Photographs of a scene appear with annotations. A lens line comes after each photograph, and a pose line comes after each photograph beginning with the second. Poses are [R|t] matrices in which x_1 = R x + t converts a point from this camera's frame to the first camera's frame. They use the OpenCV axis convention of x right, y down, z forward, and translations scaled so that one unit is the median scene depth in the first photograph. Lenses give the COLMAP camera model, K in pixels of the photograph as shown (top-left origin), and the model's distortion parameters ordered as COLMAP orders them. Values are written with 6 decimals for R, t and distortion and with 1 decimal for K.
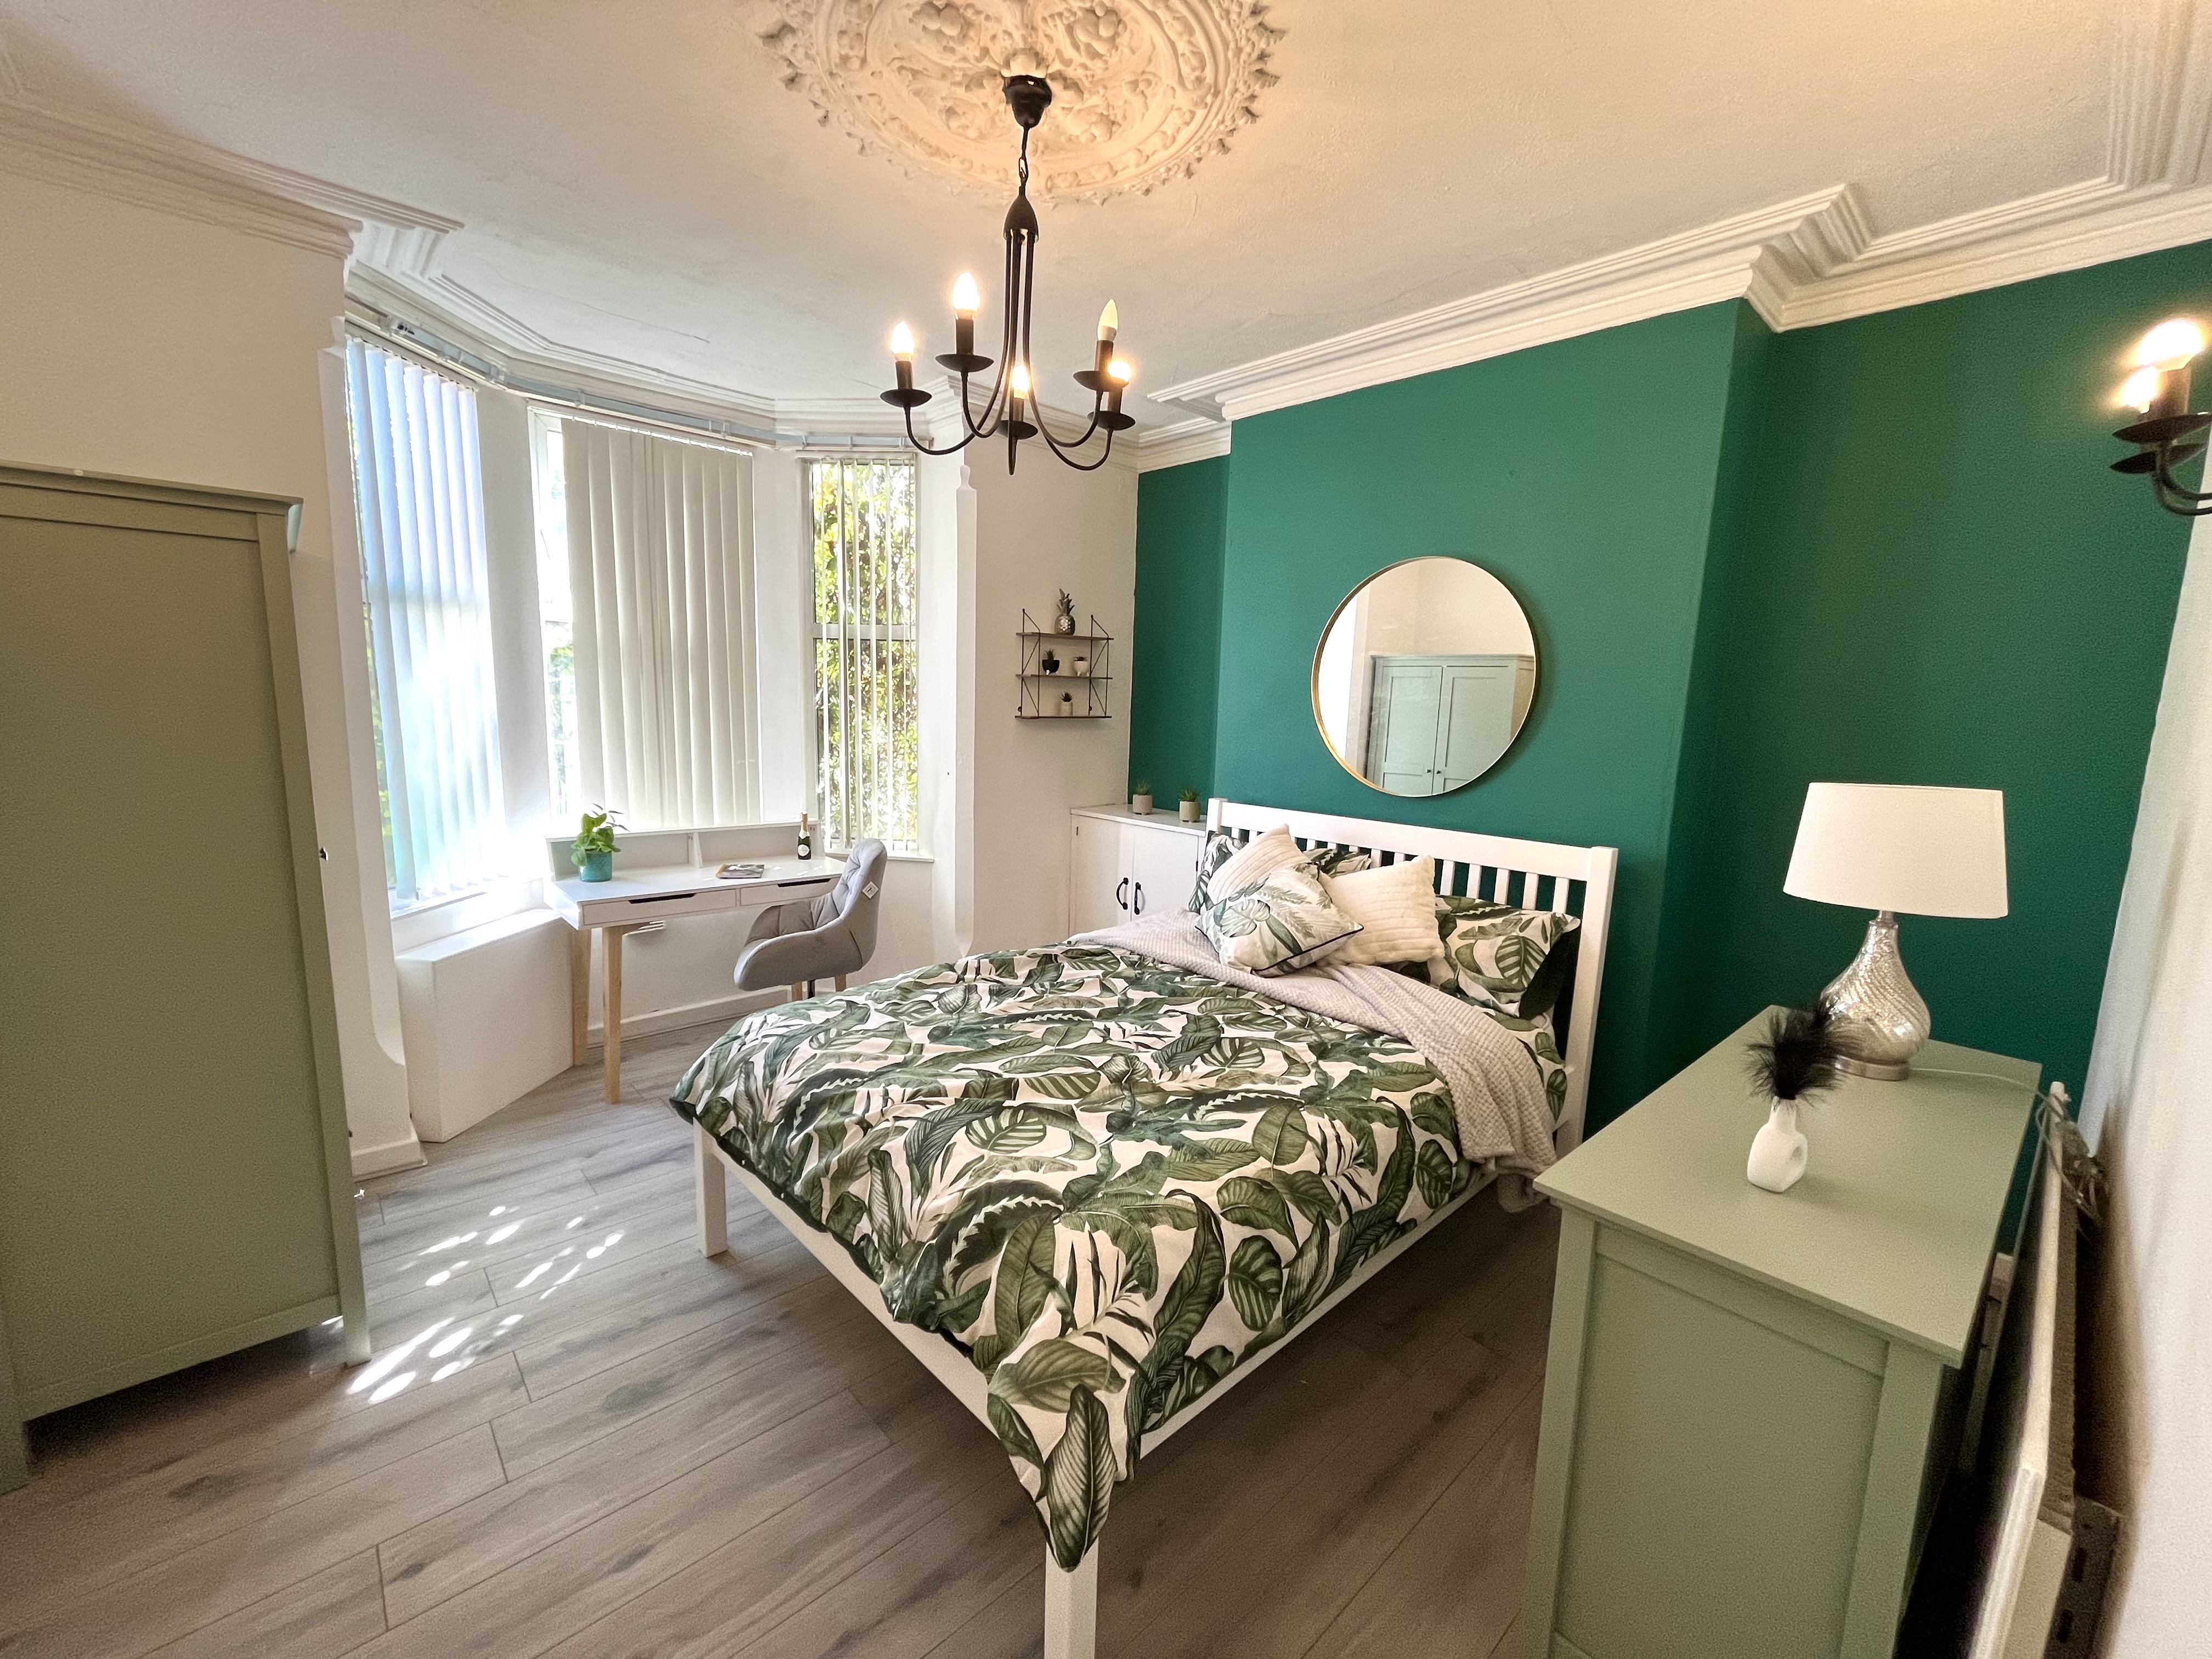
lens RADIAL K [[900.8, 0, 1106.0], [0, 900.8, 829.5], [0, 0, 1]] dist [-0.000602, -0.000057]
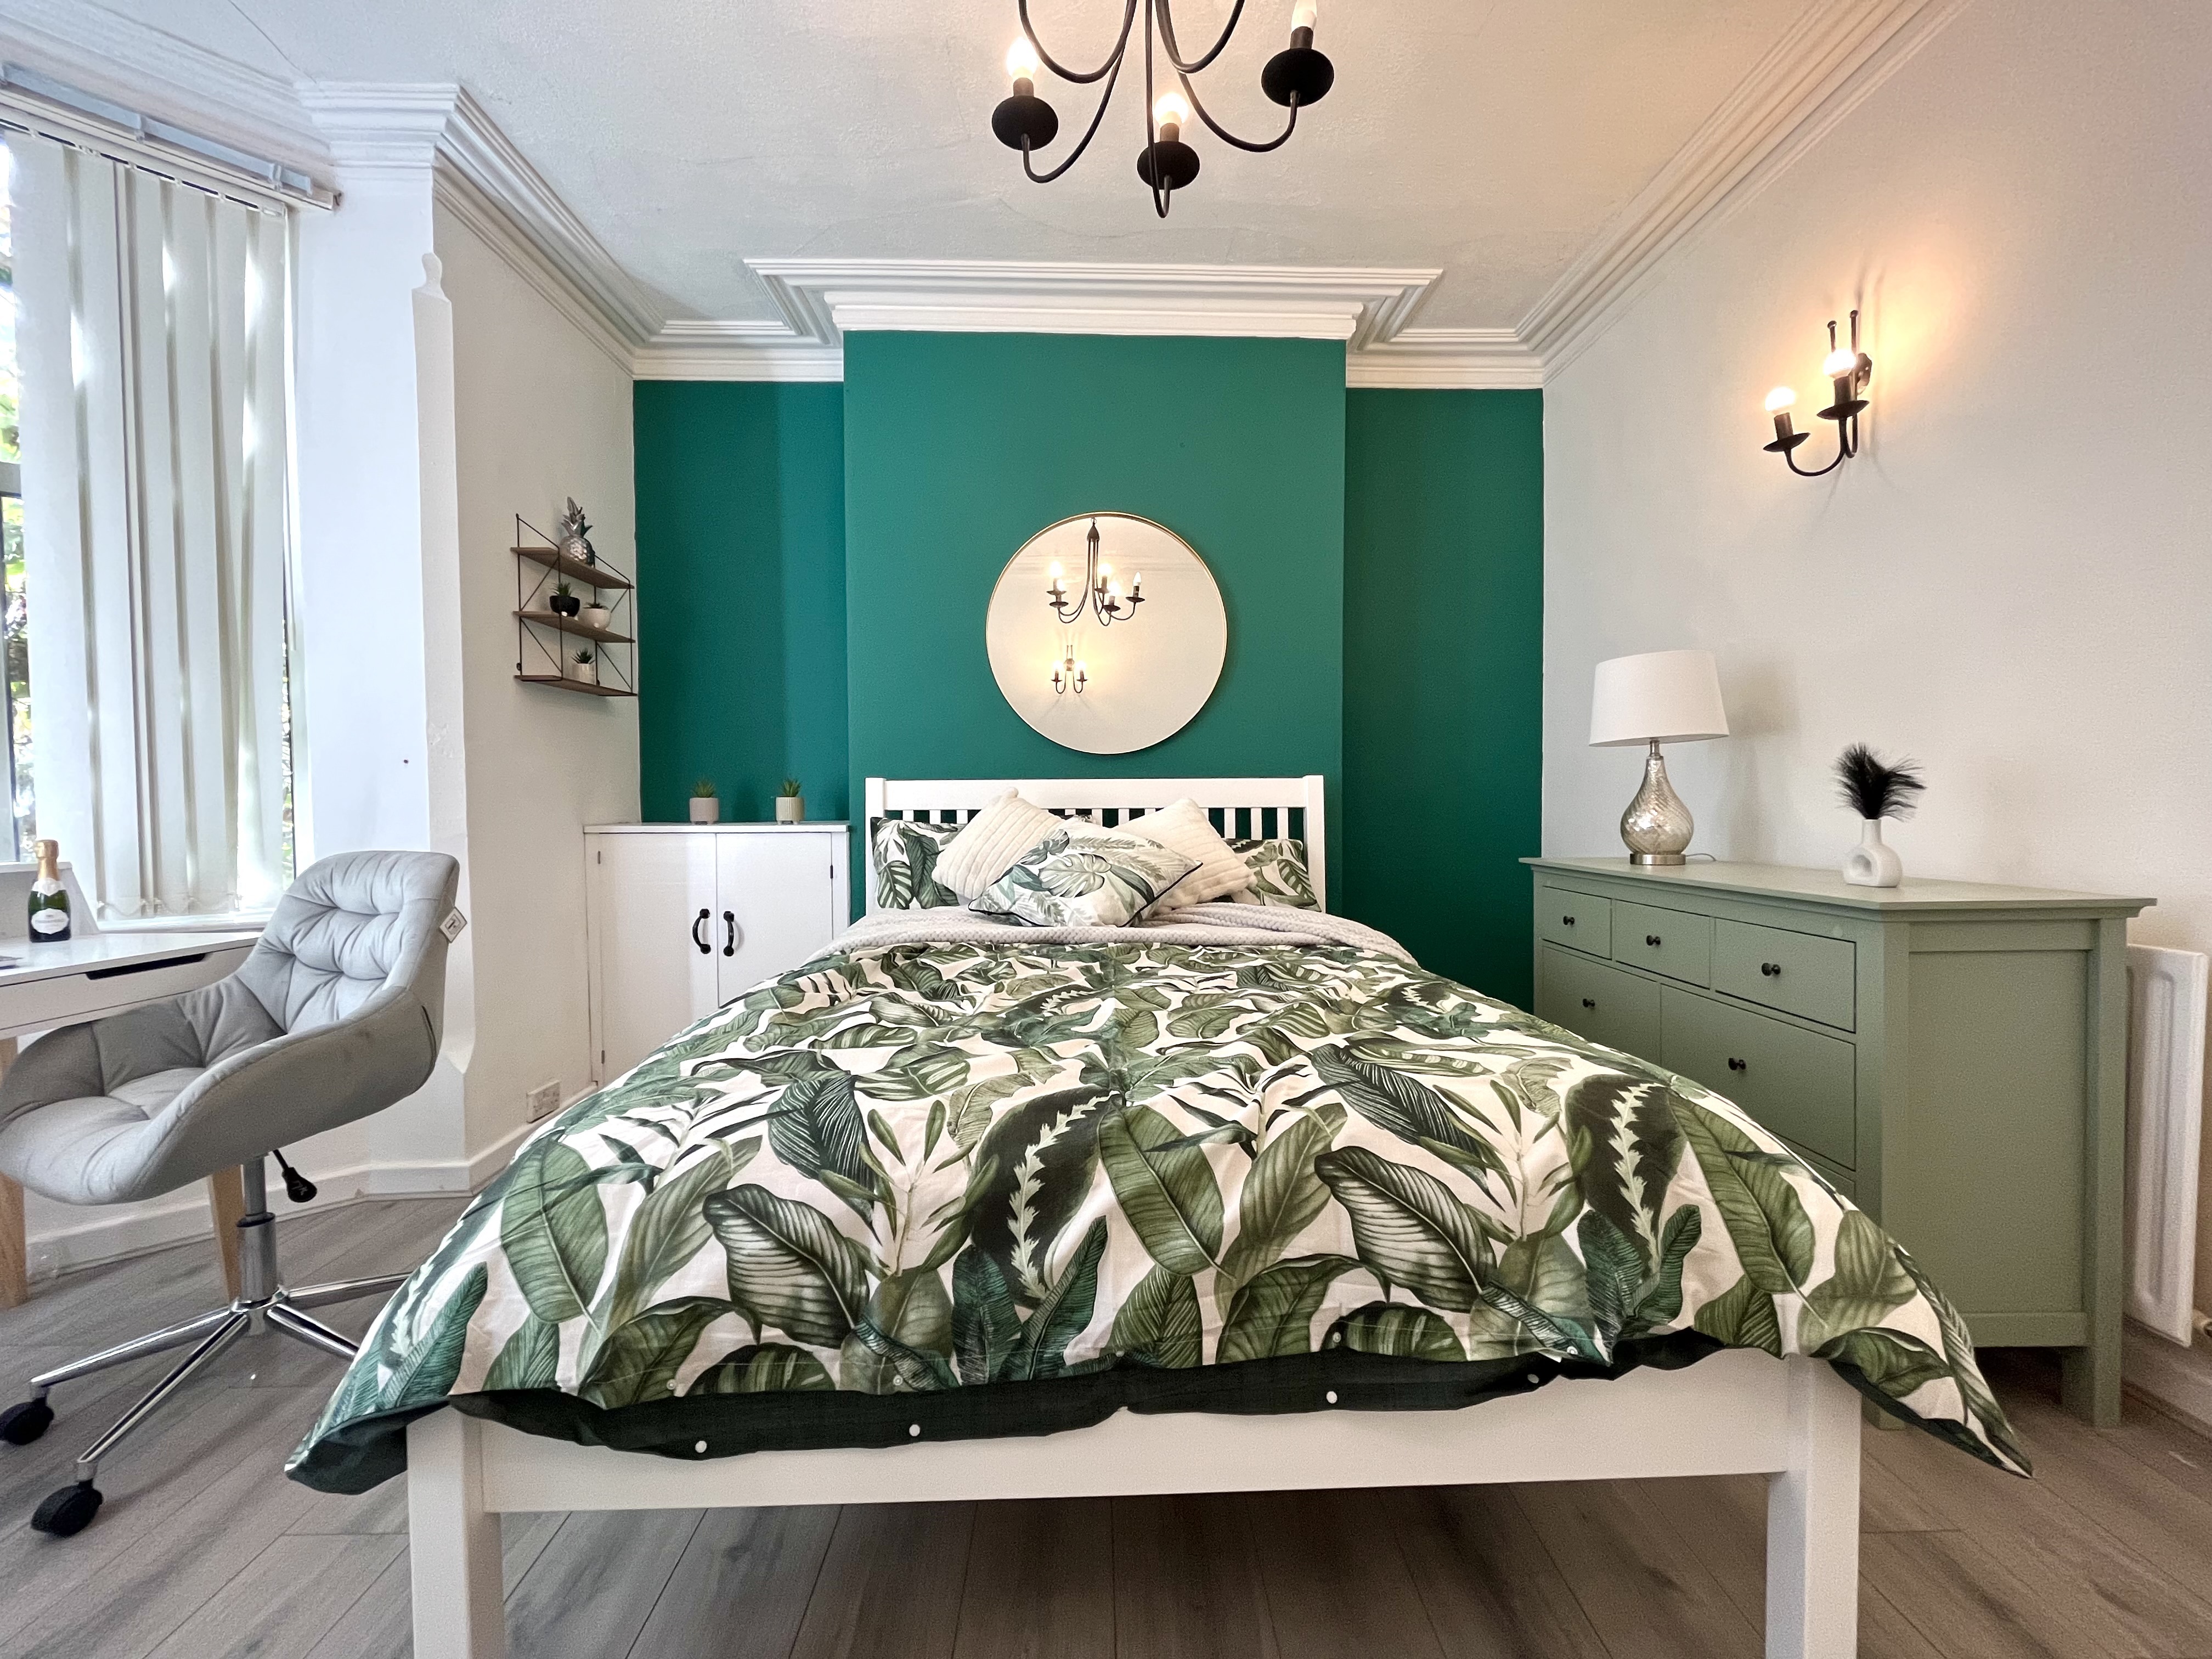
lens RADIAL K [[898.8, 0, 1100.3], [0, 898.8, 831.3], [0, 0, 1]] dist [-0.004654, -0.000400]
pose [[0.666140, -0.057020, 0.743644, -0.397231], [0.132089, 0.990331, -0.042388, 0.085599], [-0.734037, 0.126464, 0.667231, 0.373367]]
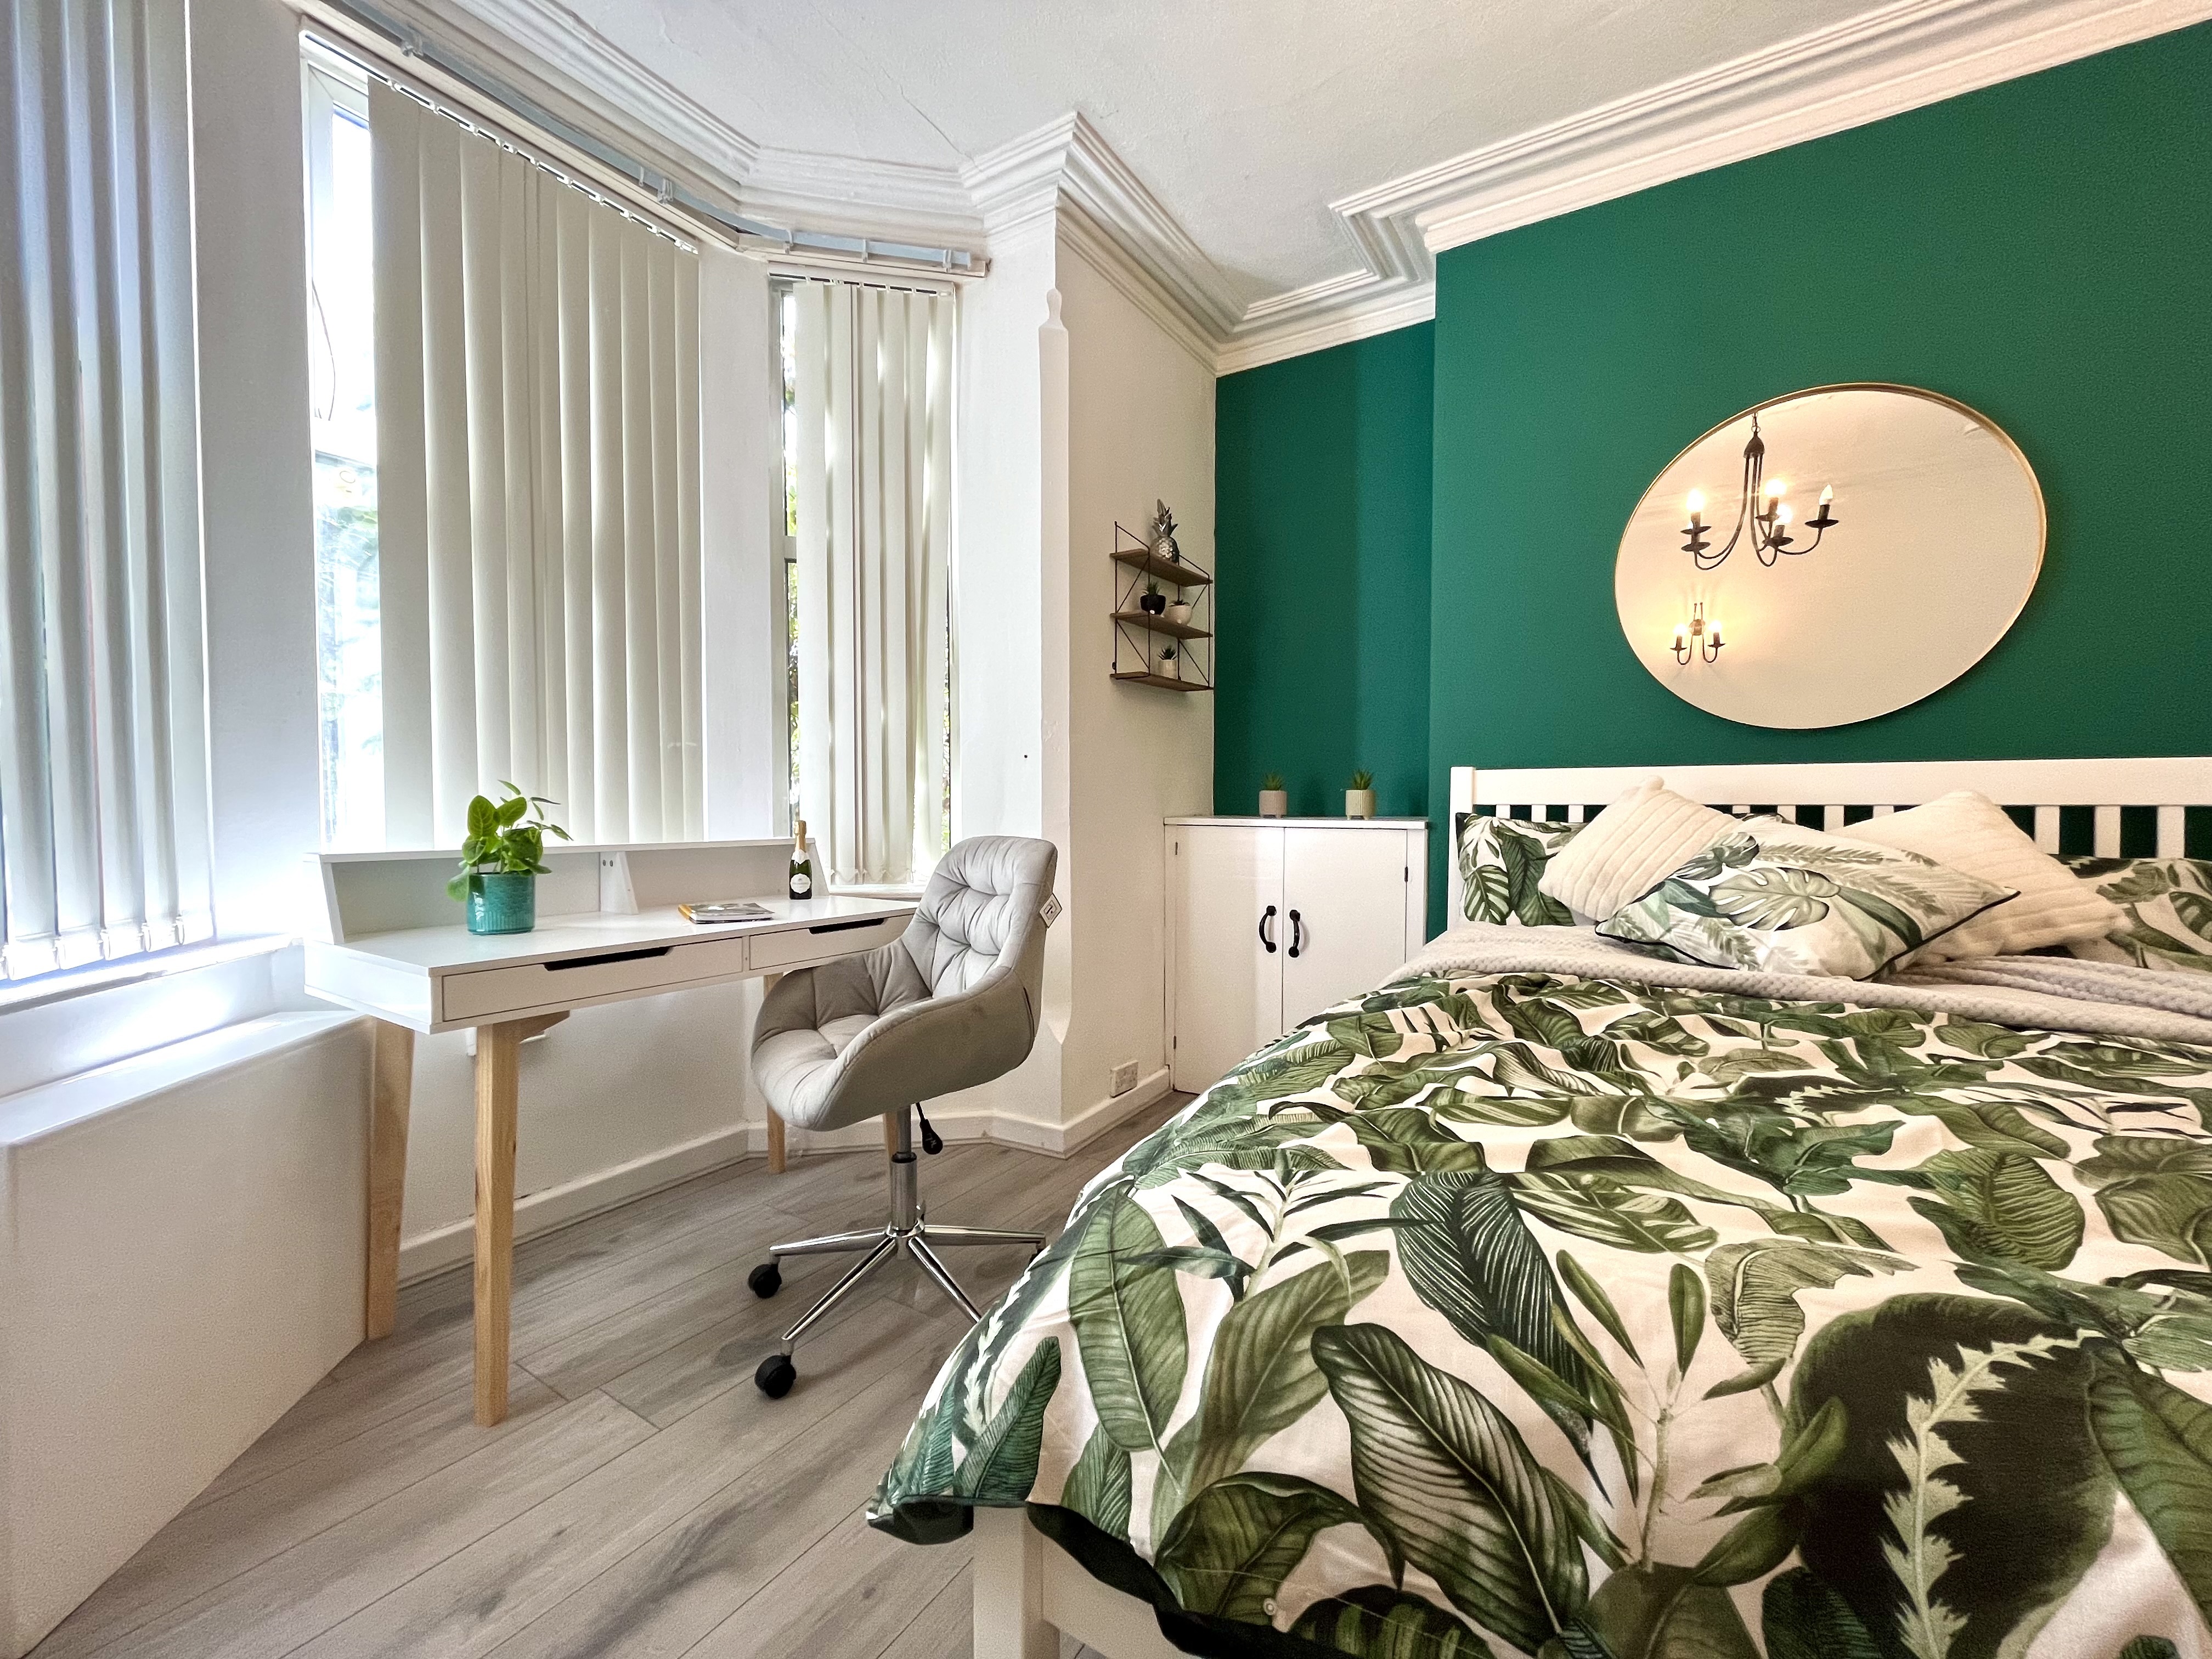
lens RADIAL K [[898.8, 0, 1100.3], [0, 898.8, 831.3], [0, 0, 1]] dist [-0.004654, -0.000400]
pose [[0.968541, -0.036607, 0.246147, -0.364588], [0.062833, 0.993047, -0.099549, 0.075945], [-0.240791, 0.111884, 0.964107, 0.477815]]
